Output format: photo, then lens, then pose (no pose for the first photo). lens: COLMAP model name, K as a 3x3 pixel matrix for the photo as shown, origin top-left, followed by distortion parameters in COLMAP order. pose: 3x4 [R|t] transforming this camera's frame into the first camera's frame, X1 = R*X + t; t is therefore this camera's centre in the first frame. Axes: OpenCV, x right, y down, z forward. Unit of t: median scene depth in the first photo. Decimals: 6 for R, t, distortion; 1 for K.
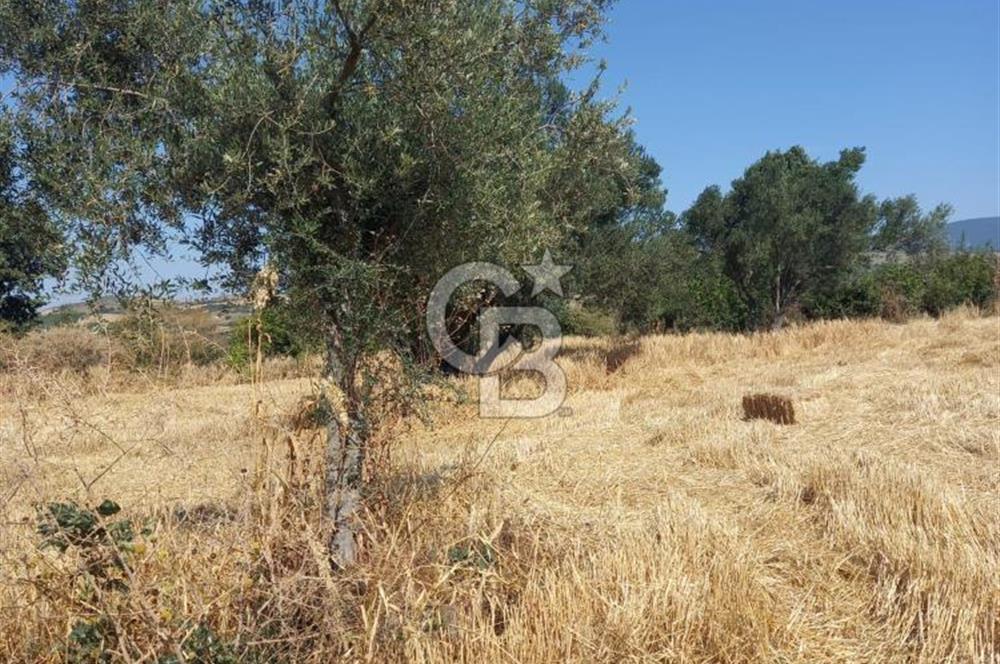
lens RADIAL K [[965.5, 0, 500.2], [0, 965.5, 304.6], [0, 0, 1]] dist [0.008498, 0.011037]
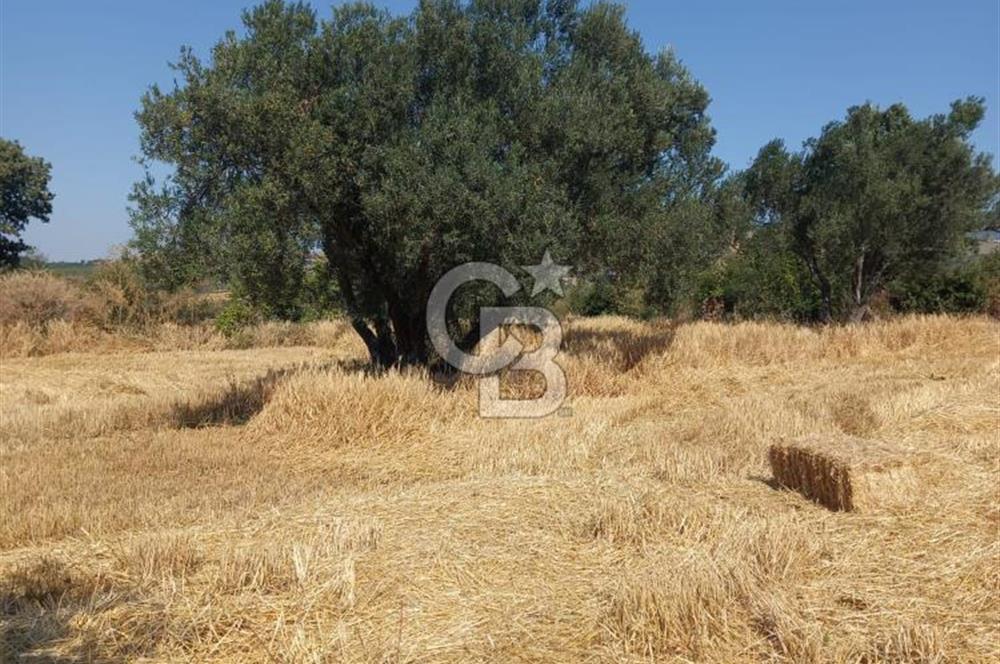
lens RADIAL K [[965.5, 0, 500.2], [0, 965.5, 304.6], [0, 0, 1]] dist [0.008498, 0.011037]
pose [[0.995145, 0.054945, -0.081657, 0.055775], [-0.052287, 0.998041, 0.034344, -0.002164], [0.083384, -0.029908, 0.996069, 0.169318]]
